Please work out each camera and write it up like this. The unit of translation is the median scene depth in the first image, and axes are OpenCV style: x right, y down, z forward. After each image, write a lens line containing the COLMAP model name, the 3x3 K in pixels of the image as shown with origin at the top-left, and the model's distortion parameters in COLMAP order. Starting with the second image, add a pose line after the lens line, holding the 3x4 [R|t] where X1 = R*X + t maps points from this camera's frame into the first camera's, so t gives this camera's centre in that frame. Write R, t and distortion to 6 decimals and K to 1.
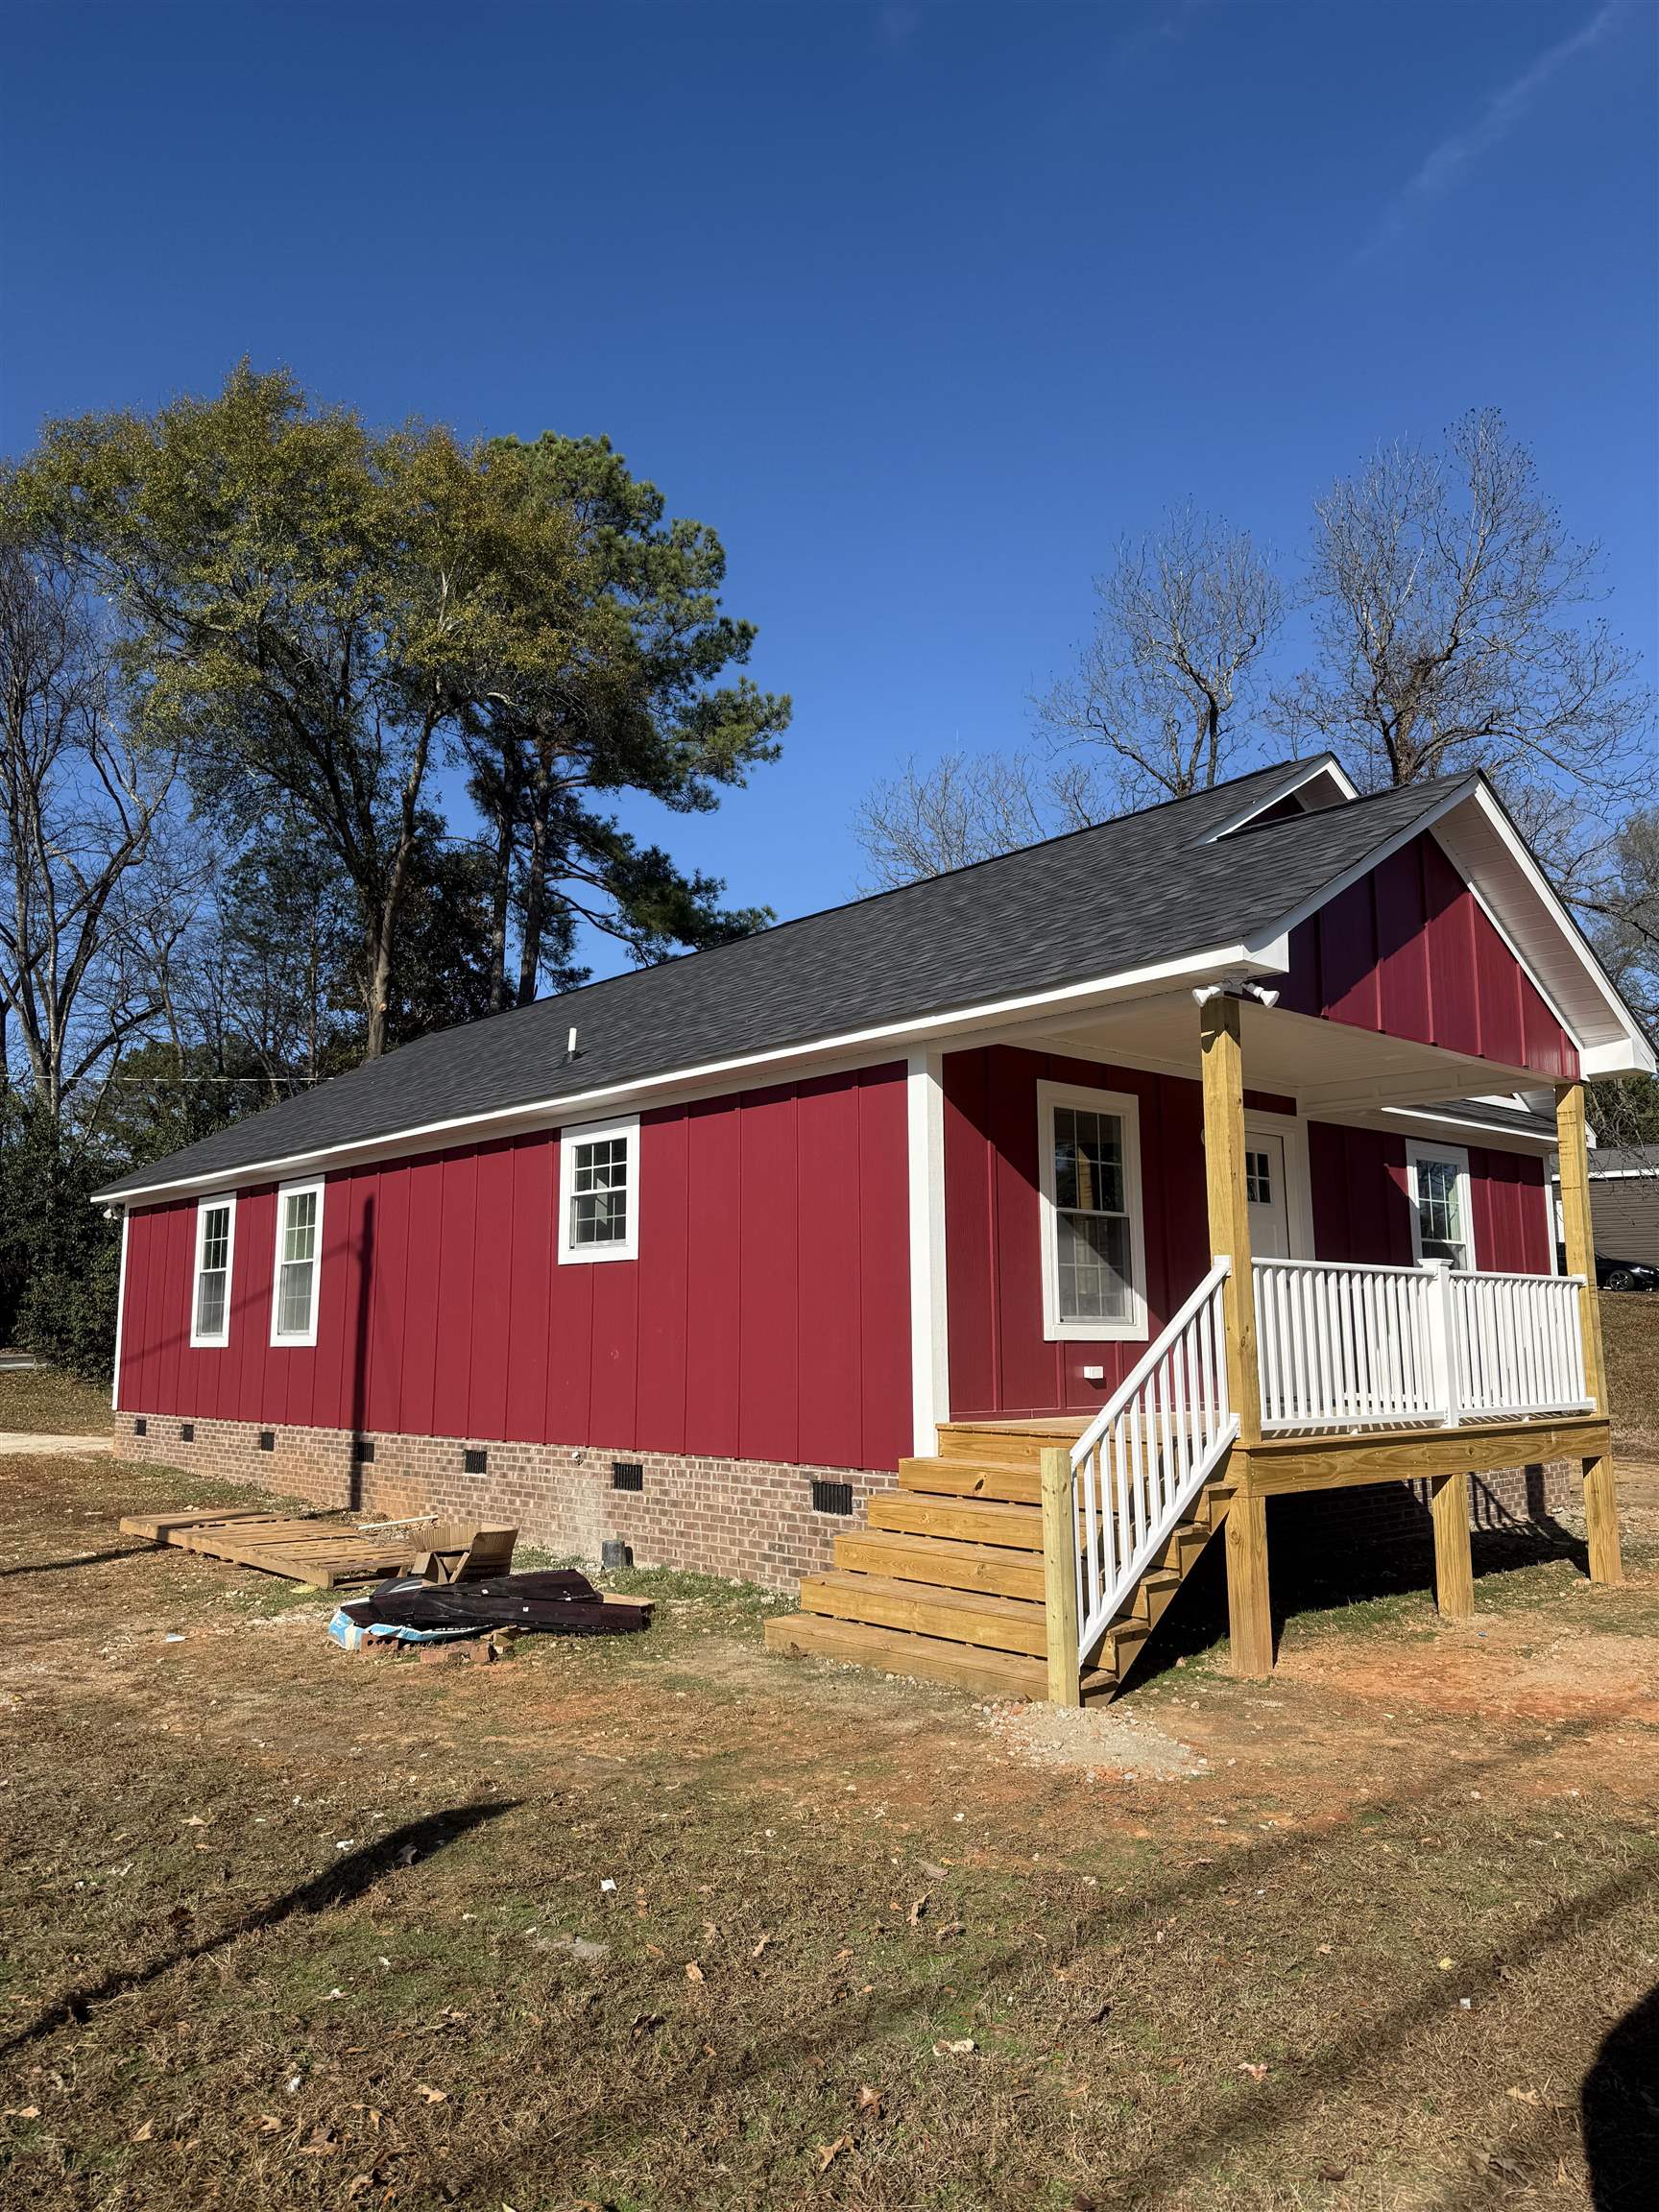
lens RADIAL K [[1572.3, 0, 829.5], [0, 1572.3, 1106.0], [0, 0, 1]] dist [0.044246, -0.046993]
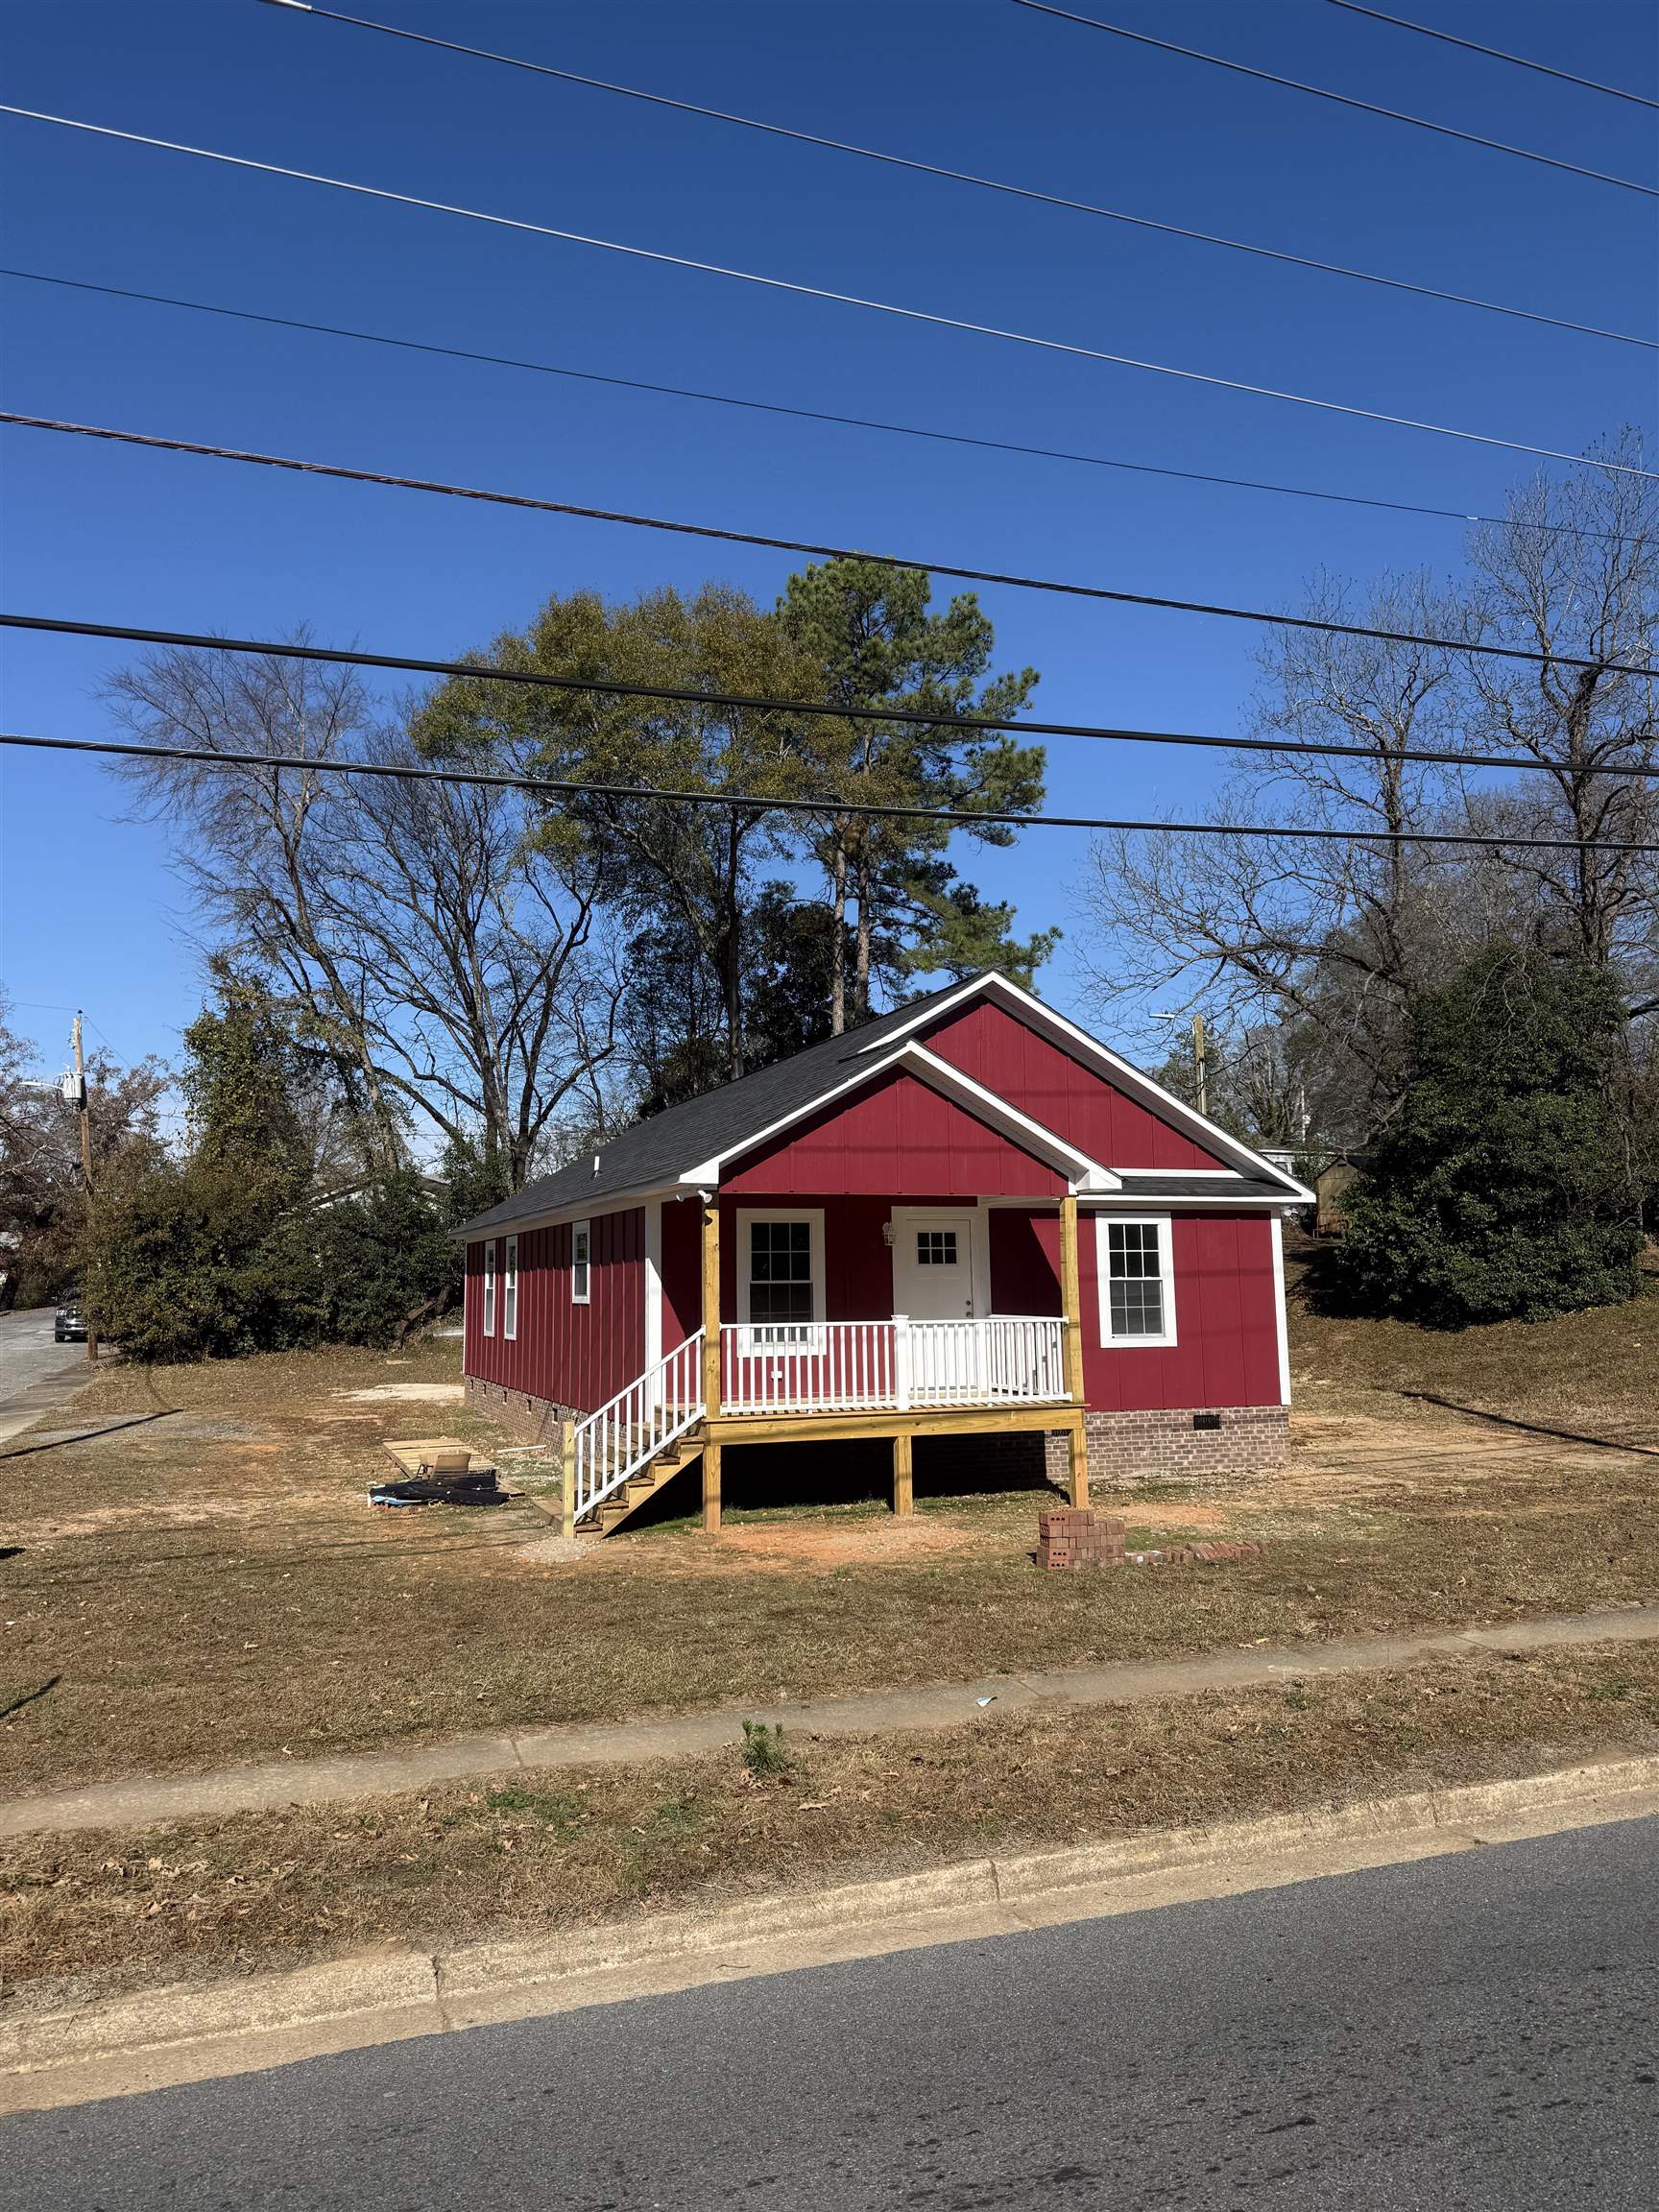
lens RADIAL K [[1572.3, 0, 829.5], [0, 1572.3, 1106.0], [0, 0, 1]] dist [0.044246, -0.046993]
pose [[0.933673, -0.056527, -0.353638, 0.811316], [0.072454, 0.996860, 0.031951, -0.172035], [0.350721, -0.055454, 0.934837, -0.583061]]
